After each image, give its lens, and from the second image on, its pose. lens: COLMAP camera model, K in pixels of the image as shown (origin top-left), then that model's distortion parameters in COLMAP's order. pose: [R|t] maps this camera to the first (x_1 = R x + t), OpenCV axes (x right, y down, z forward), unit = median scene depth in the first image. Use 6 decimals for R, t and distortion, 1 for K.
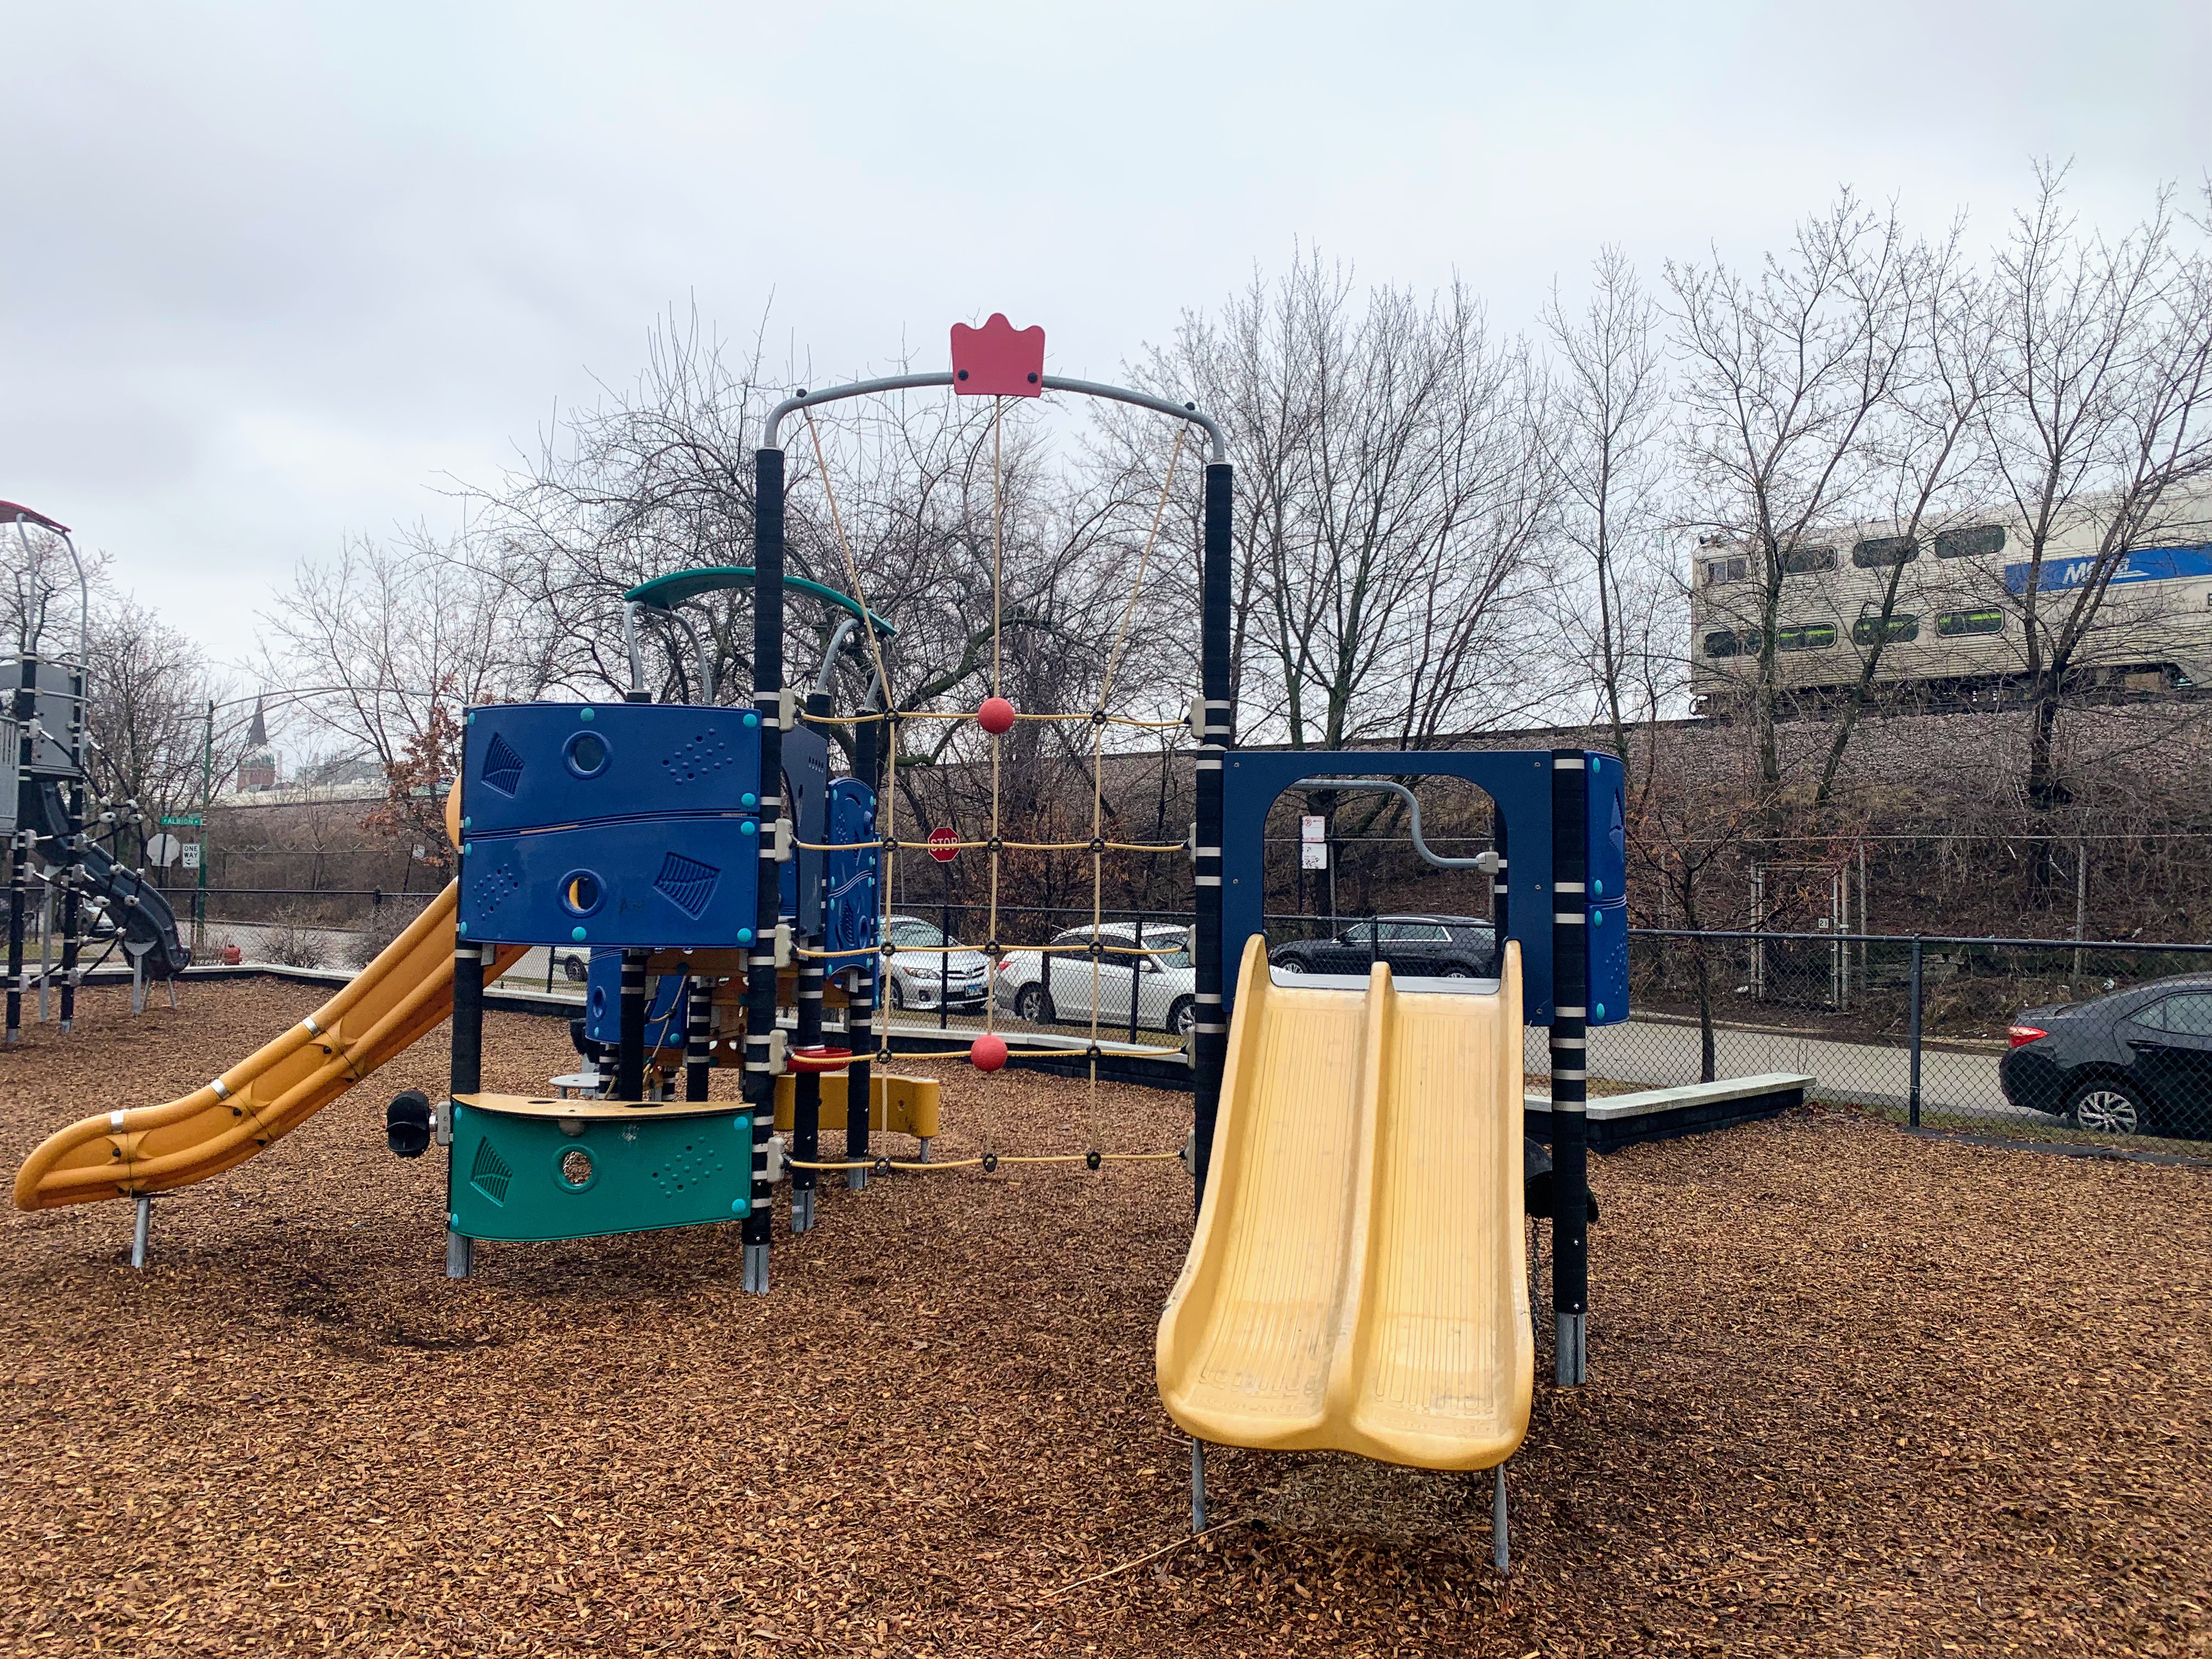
lens RADIAL K [[1719.3, 0, 1094.6], [0, 1719.3, 777.2], [0, 0, 1]] dist [0.044611, -0.039619]
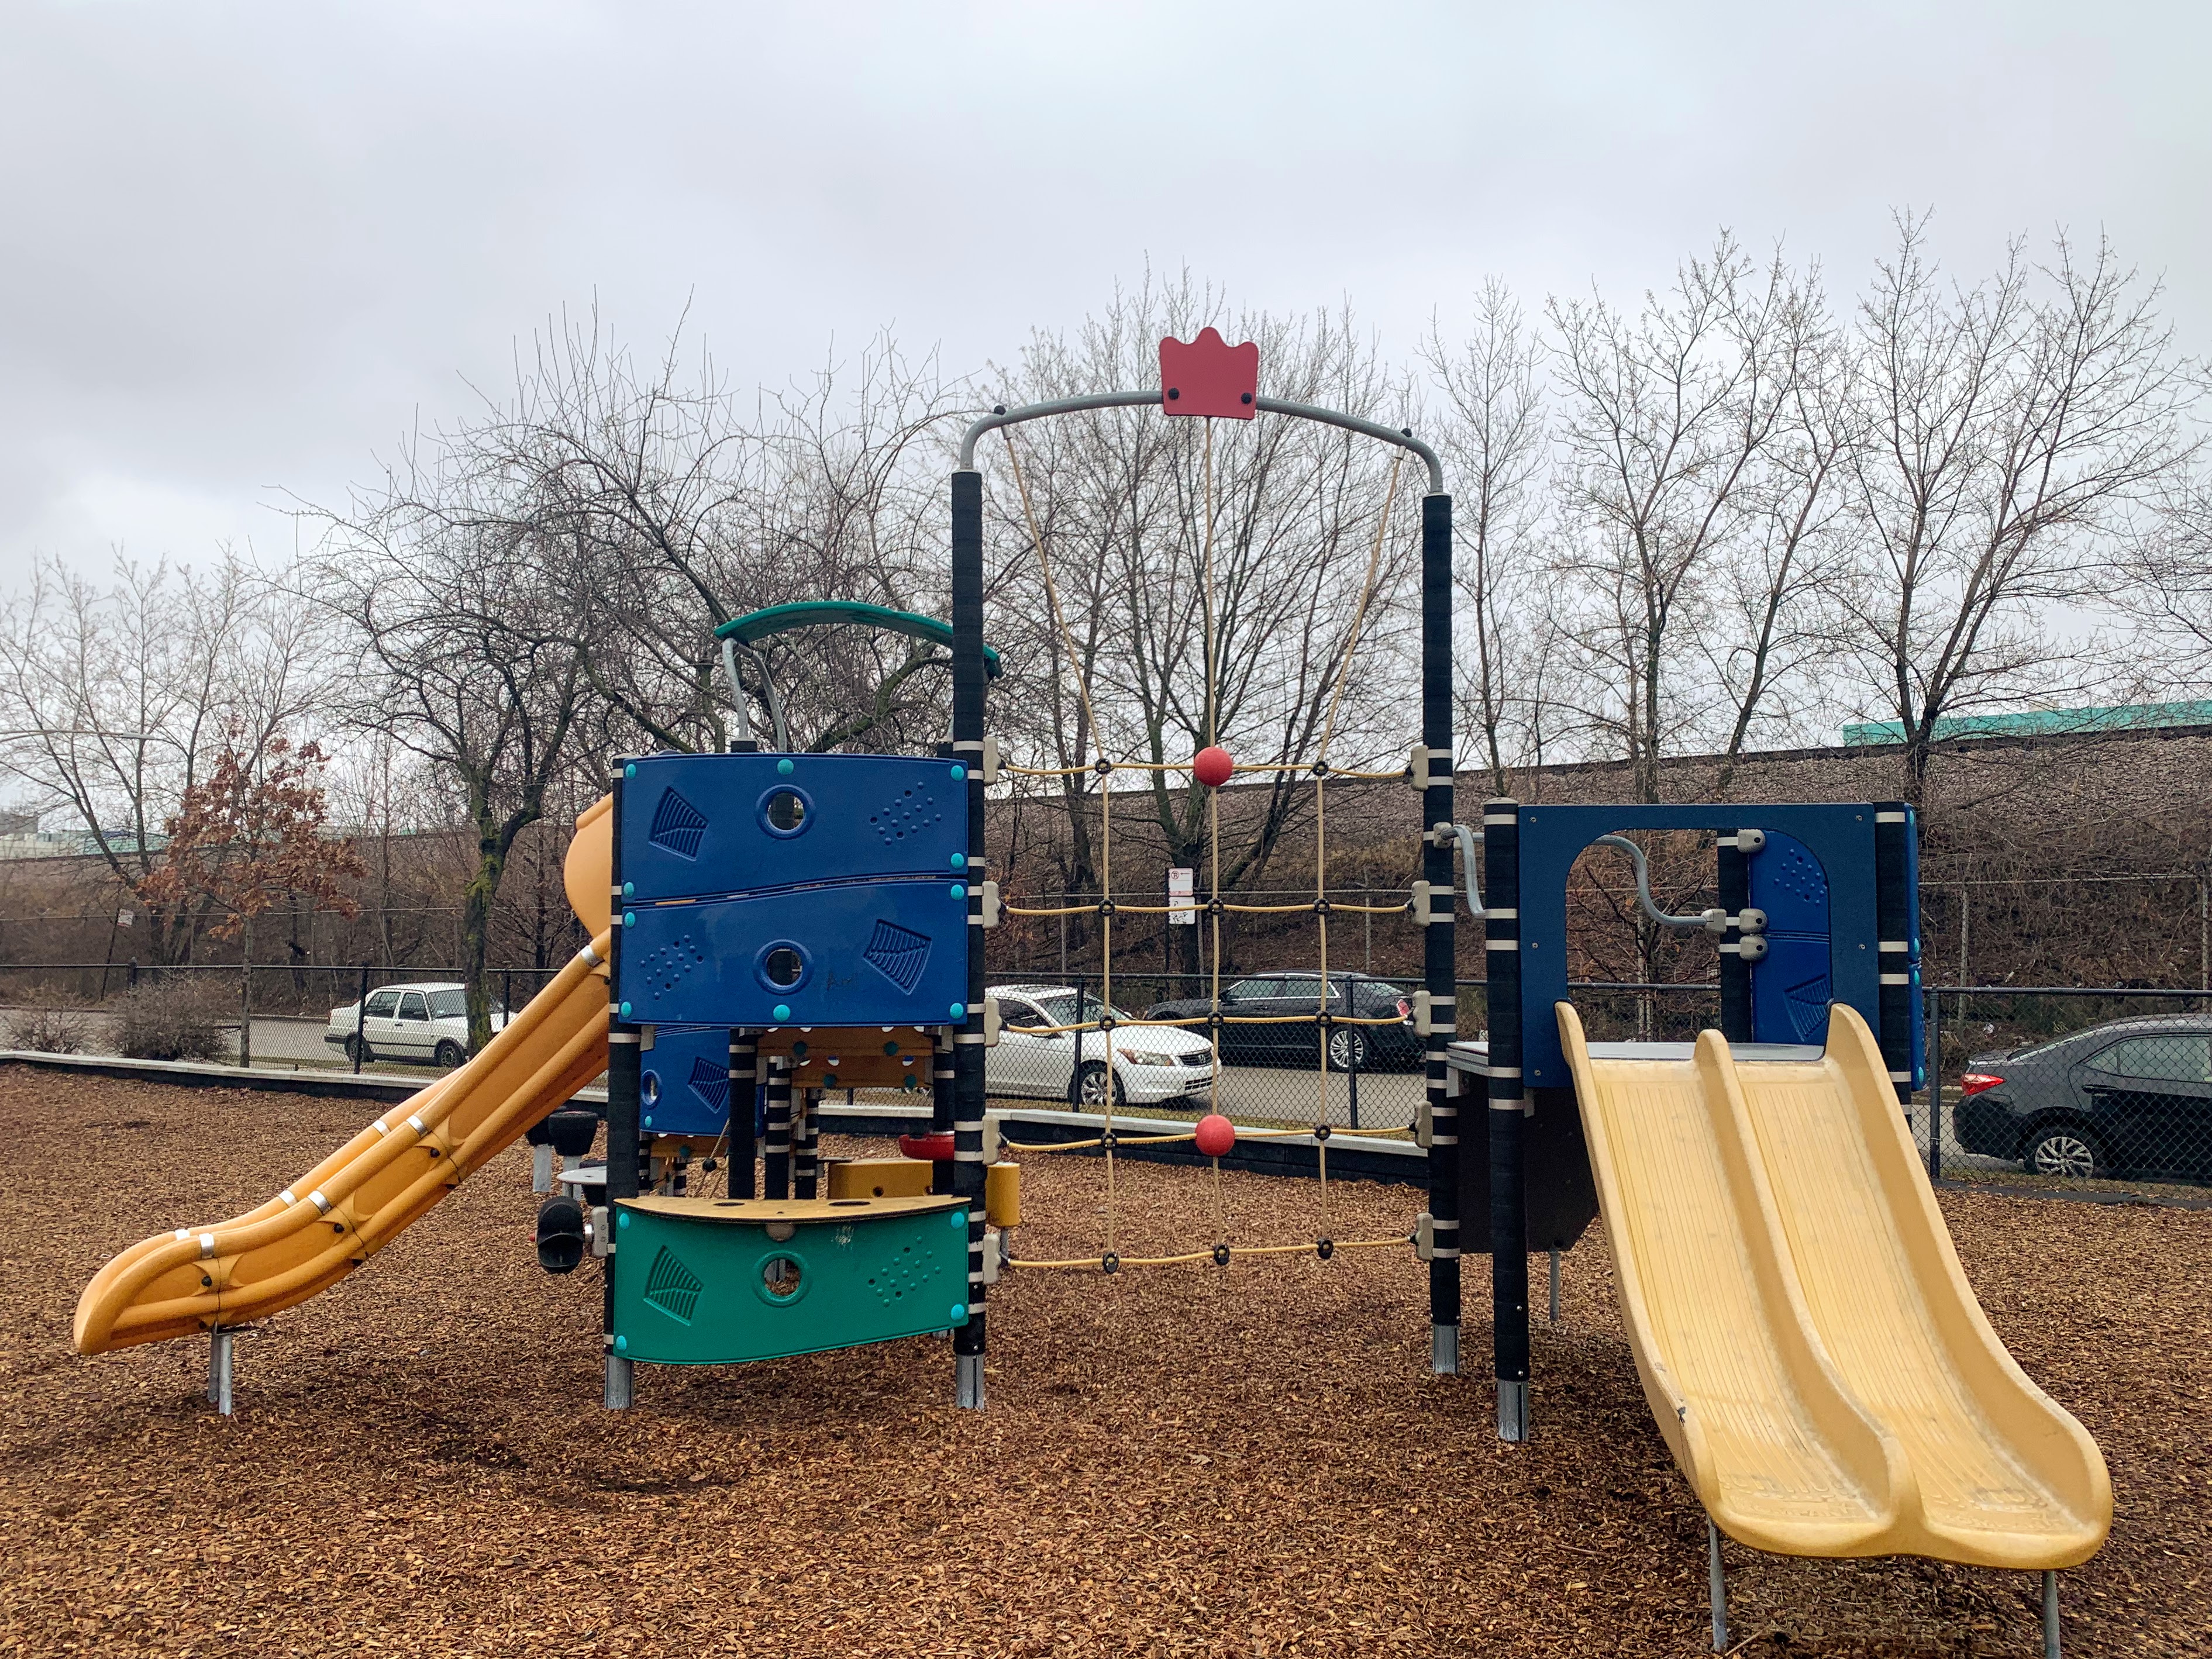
lens RADIAL K [[1822.3, 0, 1106.0], [0, 1822.3, 829.5], [0, 0, 1]] dist [0.071420, -0.089804]
pose [[0.990467, -0.006230, 0.137606, -0.240268], [0.006023, 0.999980, 0.001922, -0.004214], [-0.137615, -0.001075, 0.990485, 0.042321]]
